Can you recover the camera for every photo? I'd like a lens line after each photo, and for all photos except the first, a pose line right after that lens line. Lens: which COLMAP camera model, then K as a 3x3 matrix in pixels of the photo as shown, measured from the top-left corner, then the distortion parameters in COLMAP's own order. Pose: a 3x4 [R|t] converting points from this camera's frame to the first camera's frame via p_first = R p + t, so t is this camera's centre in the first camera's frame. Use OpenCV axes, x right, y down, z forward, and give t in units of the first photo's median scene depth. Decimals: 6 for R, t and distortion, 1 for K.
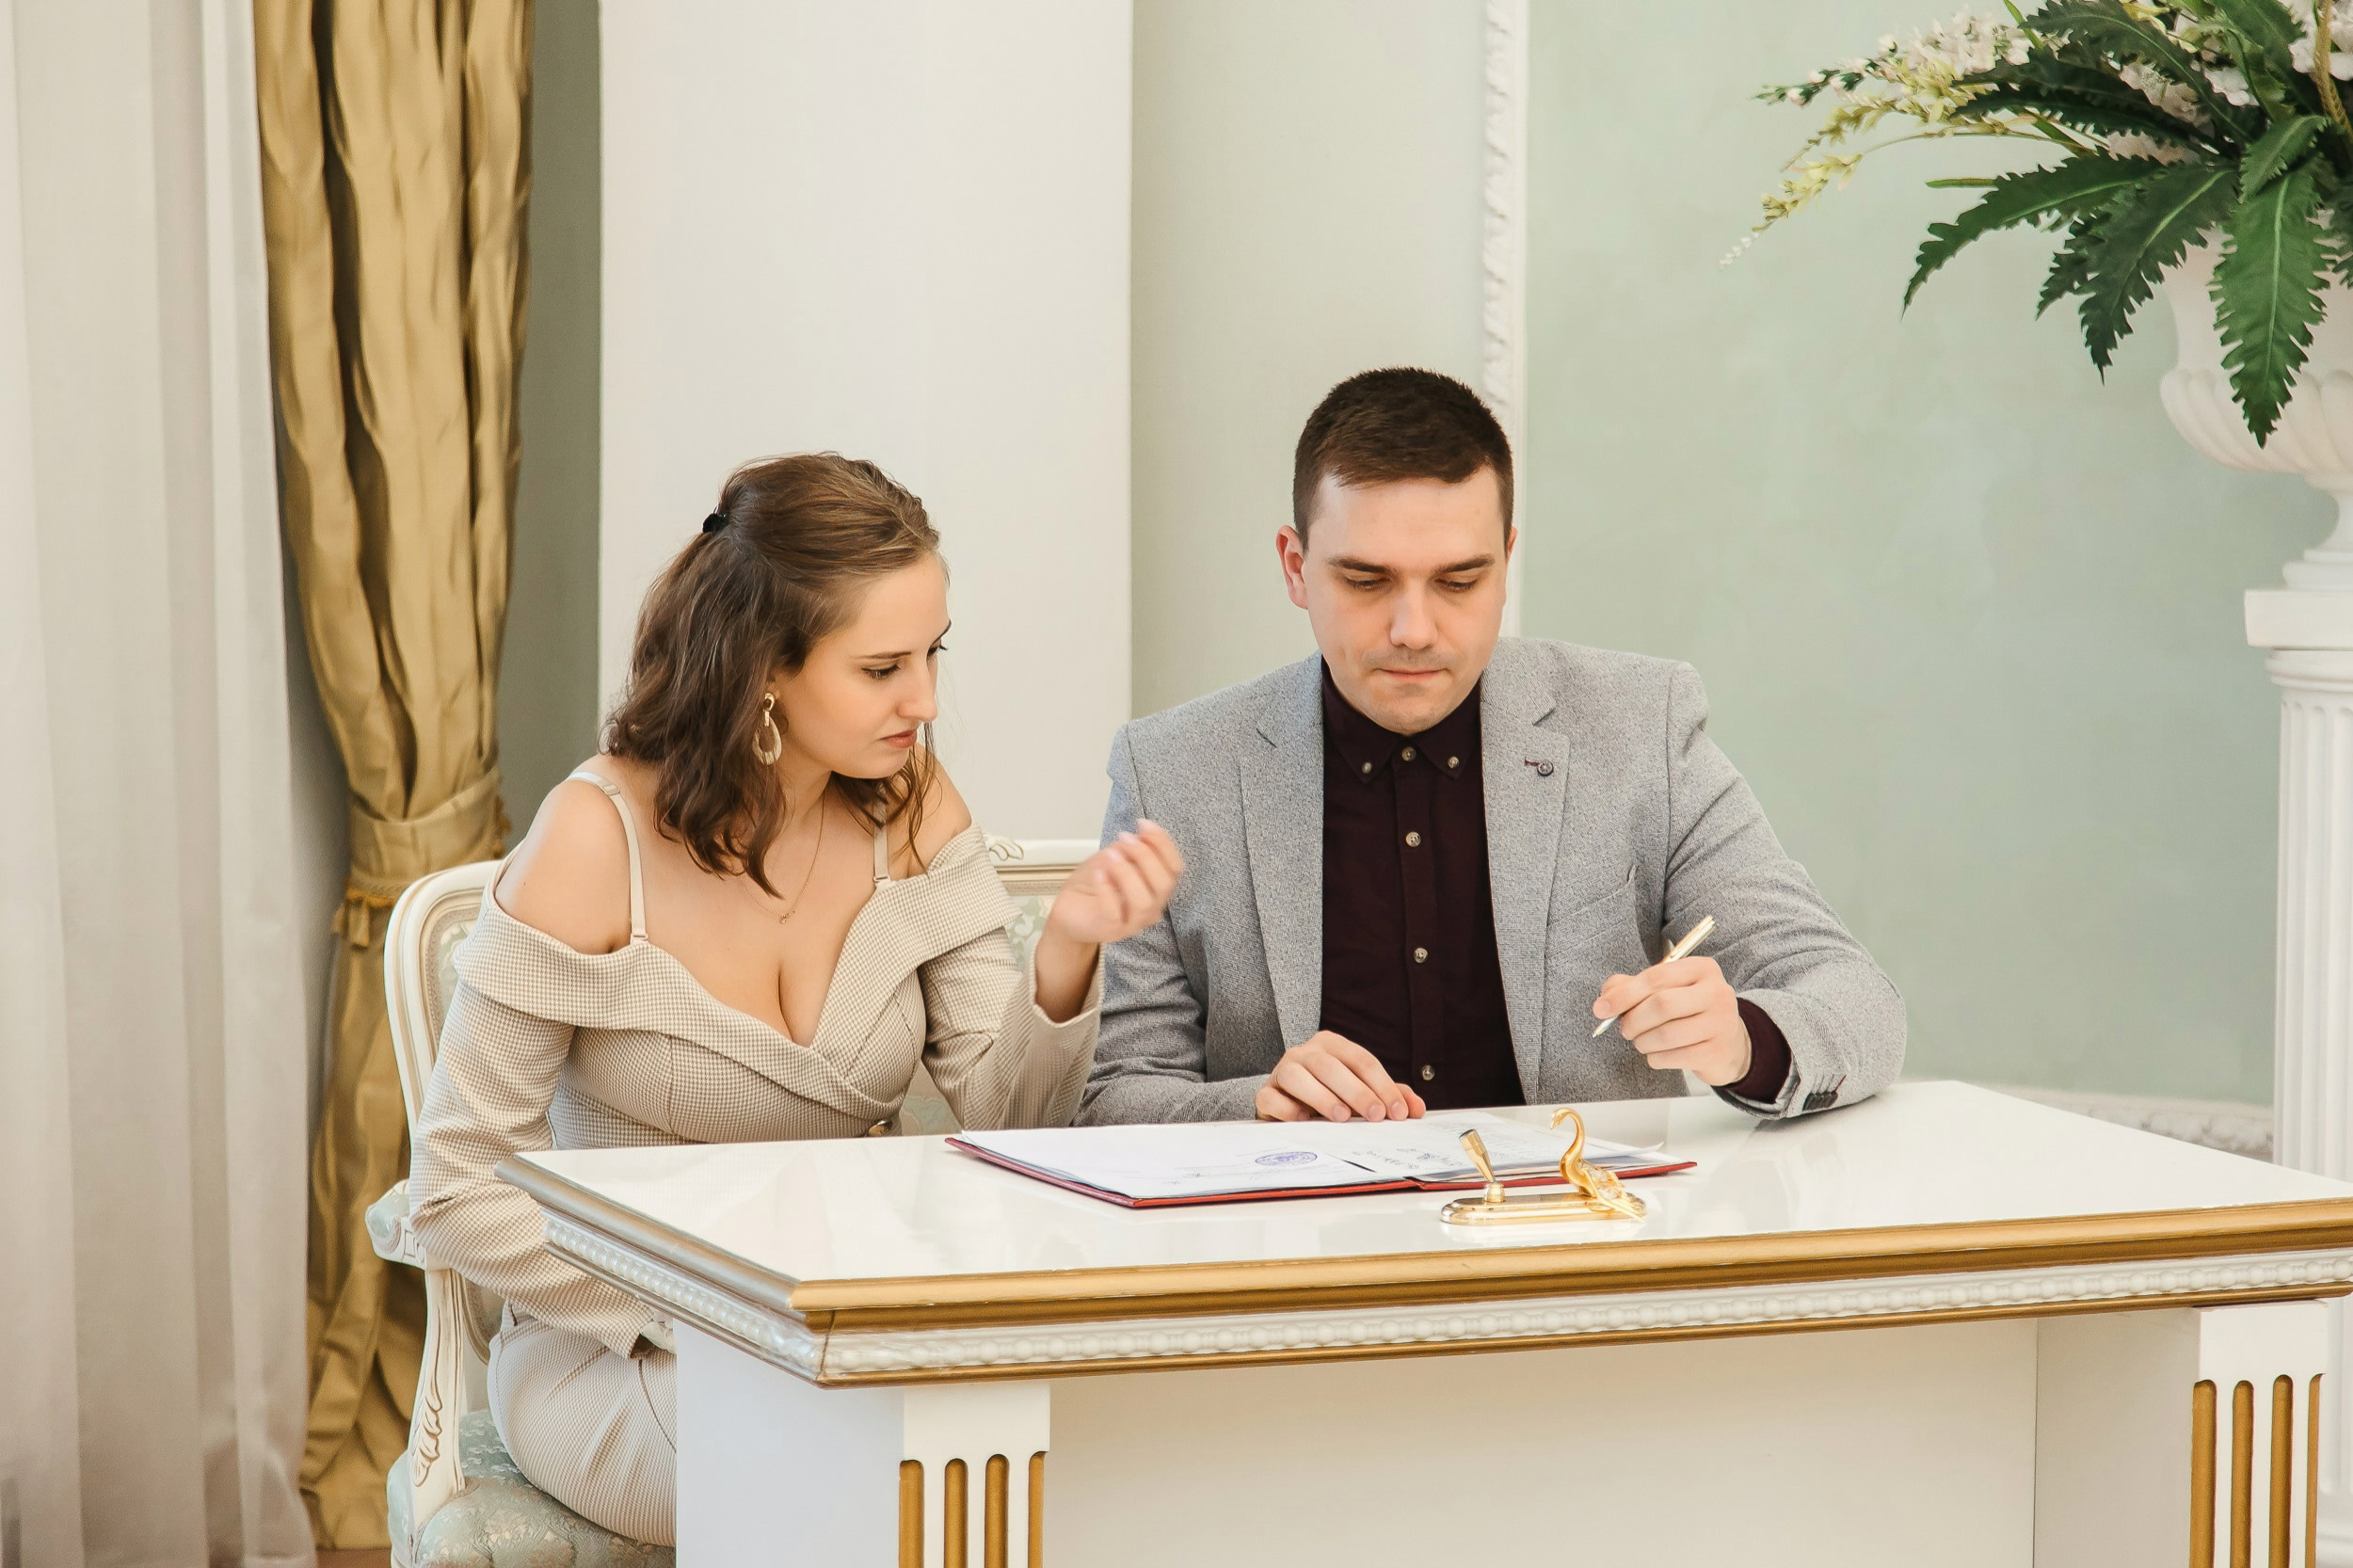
lens RADIAL K [[6319.1, 0, 1176.5], [0, 6319.1, 784.0], [0, 0, 1]] dist [0.061790, 0.739590]
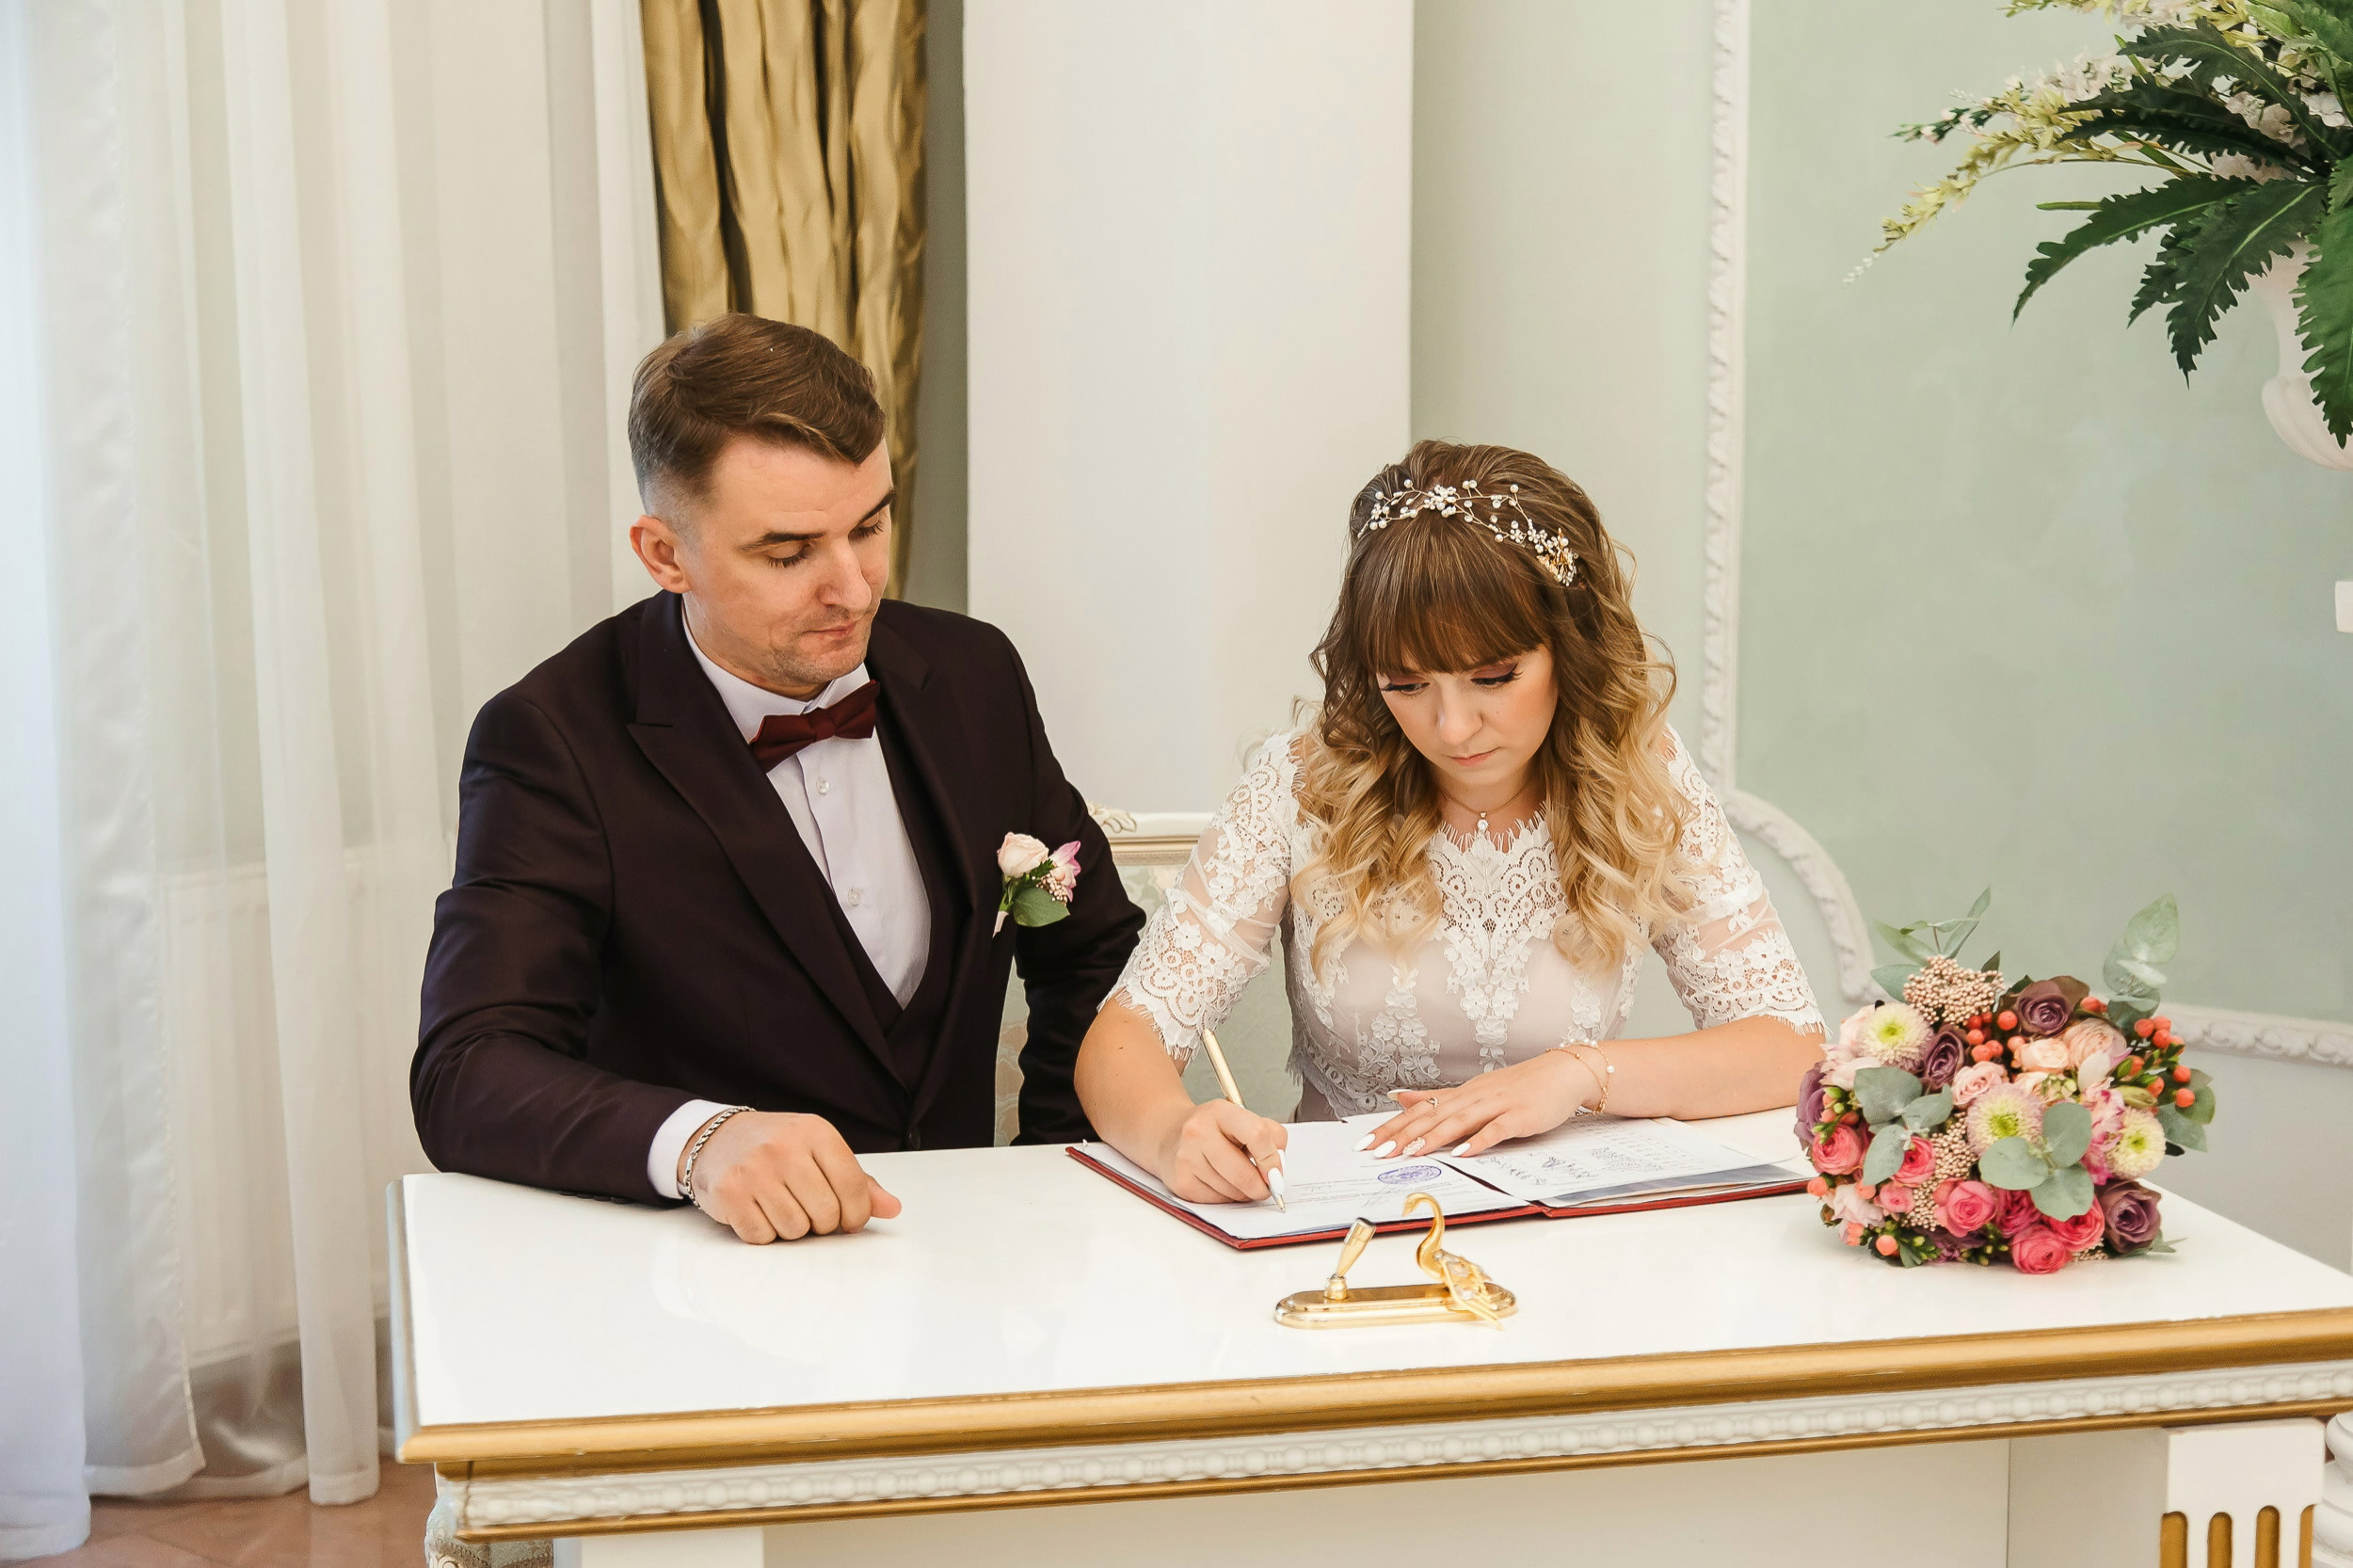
lens RADIAL K [[3816.5, 0, 1176.5], [0, 3816.5, 784.0], [0, 0, 1]] dist [0.073182, -0.048923]
pose [[0.988015, 0.012537, -0.153851, 0.076144], [-0.007716, 0.999461, 0.031893, -0.015702], [0.154168, -0.030324, 0.987579, 0.327725]]
